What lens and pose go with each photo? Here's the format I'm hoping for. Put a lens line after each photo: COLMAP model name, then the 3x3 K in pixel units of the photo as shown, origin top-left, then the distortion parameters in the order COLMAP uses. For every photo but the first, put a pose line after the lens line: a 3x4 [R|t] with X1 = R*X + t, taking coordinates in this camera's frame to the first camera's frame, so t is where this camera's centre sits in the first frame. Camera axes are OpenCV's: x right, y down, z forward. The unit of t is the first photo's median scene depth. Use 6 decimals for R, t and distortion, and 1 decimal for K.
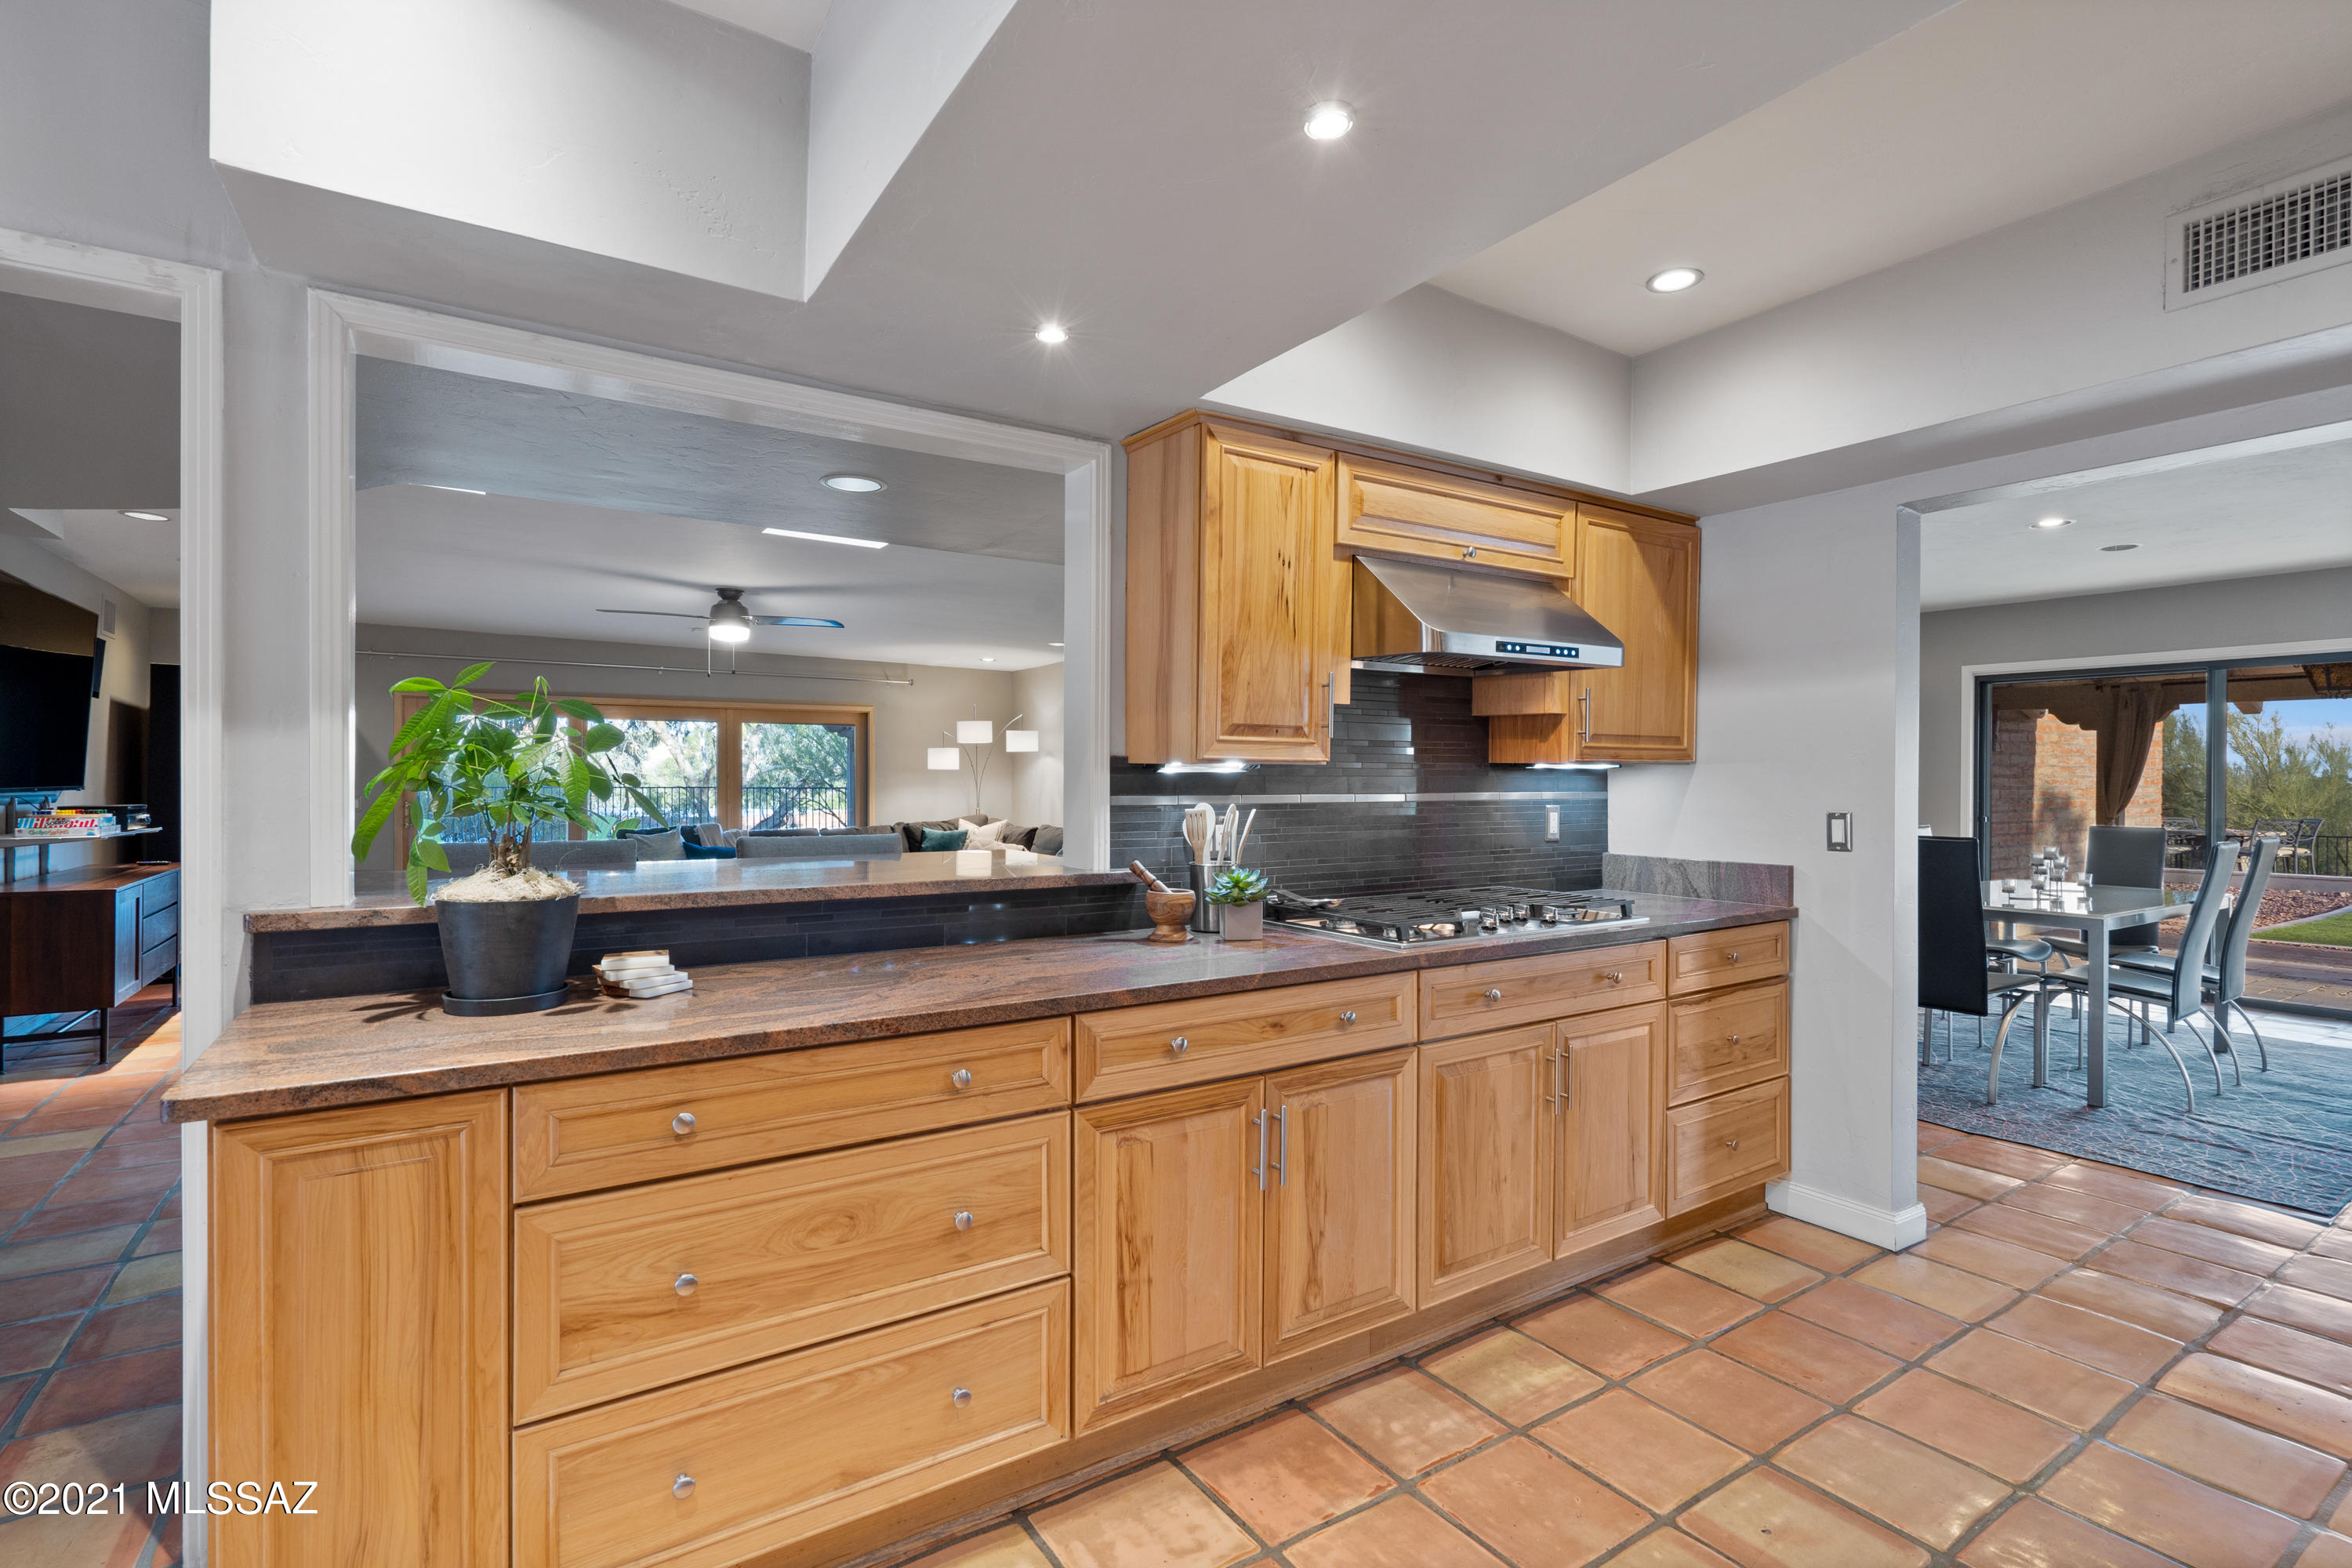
lens RADIAL K [[1099.2, 0, 1188.1], [0, 1099.2, 803.2], [0, 0, 1]] dist [-0.003550, -0.000258]
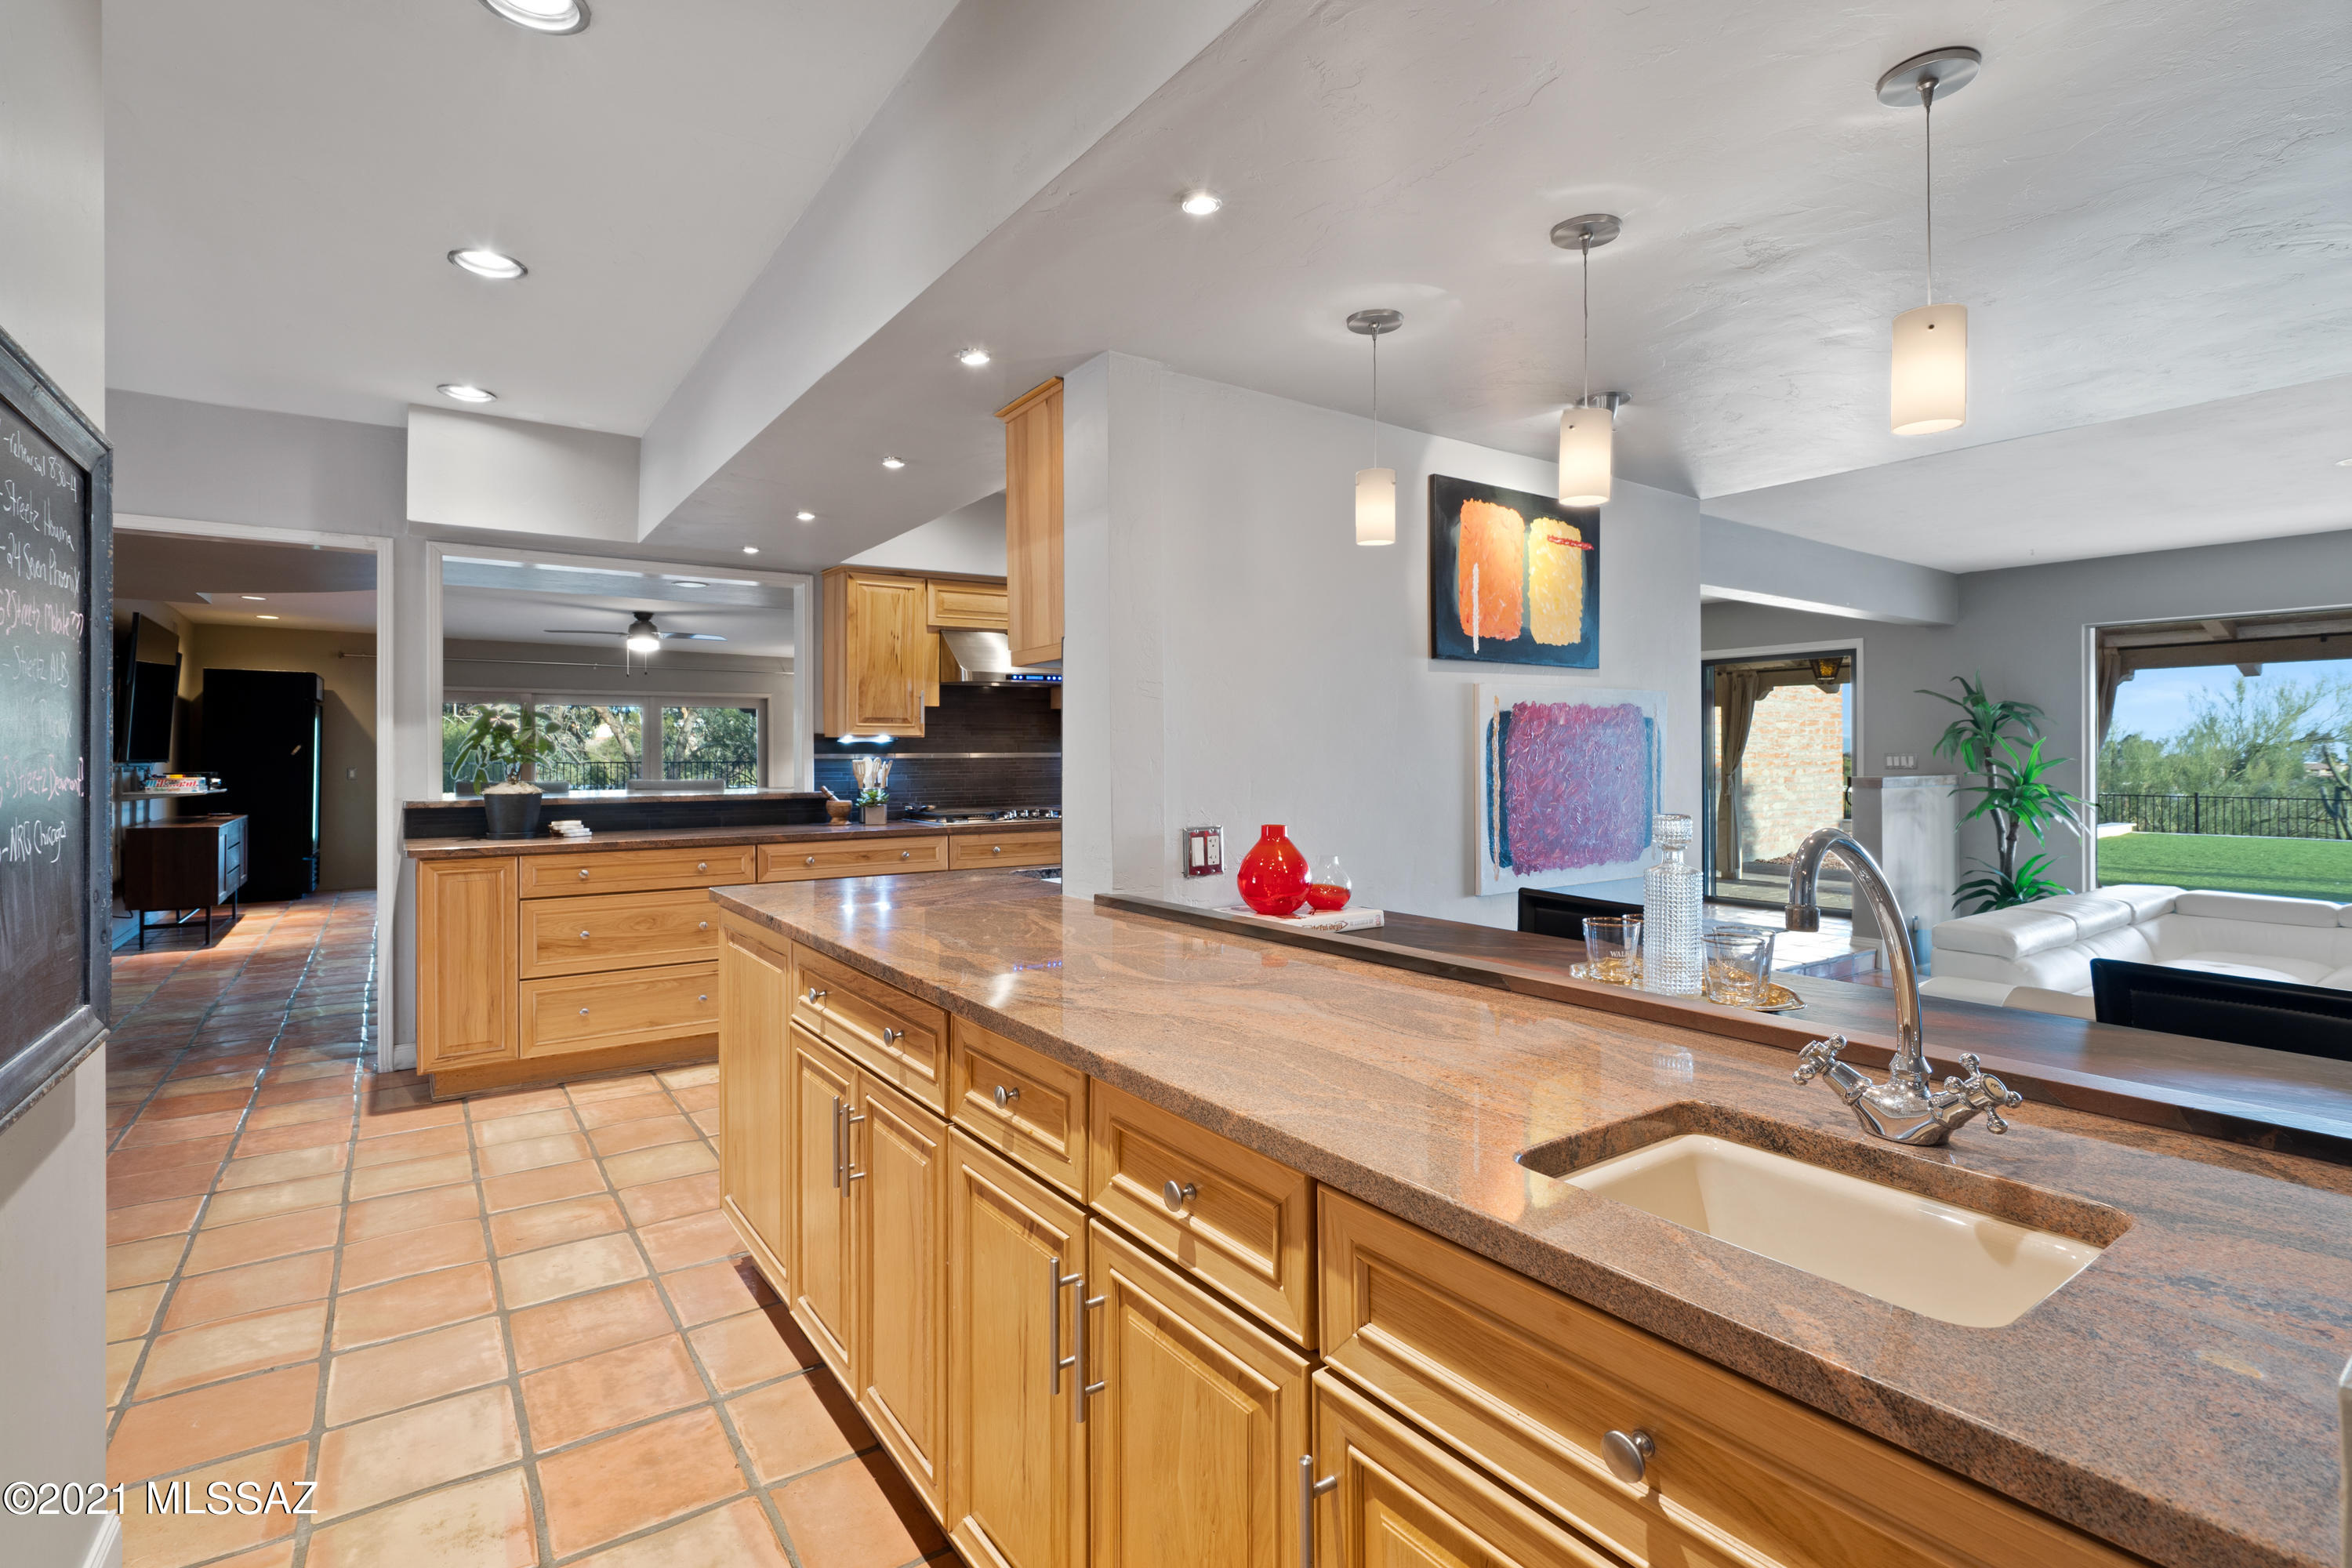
lens RADIAL K [[1099.2, 0, 1170.8], [0, 1099.2, 766.3], [0, 0, 1]] dist [-0.003550, -0.000258]
pose [[0.999601, -0.007292, 0.027276, 0.550952], [0.007577, 0.999918, -0.010343, 0.043820], [-0.027198, 0.010546, 0.999574, -1.050845]]
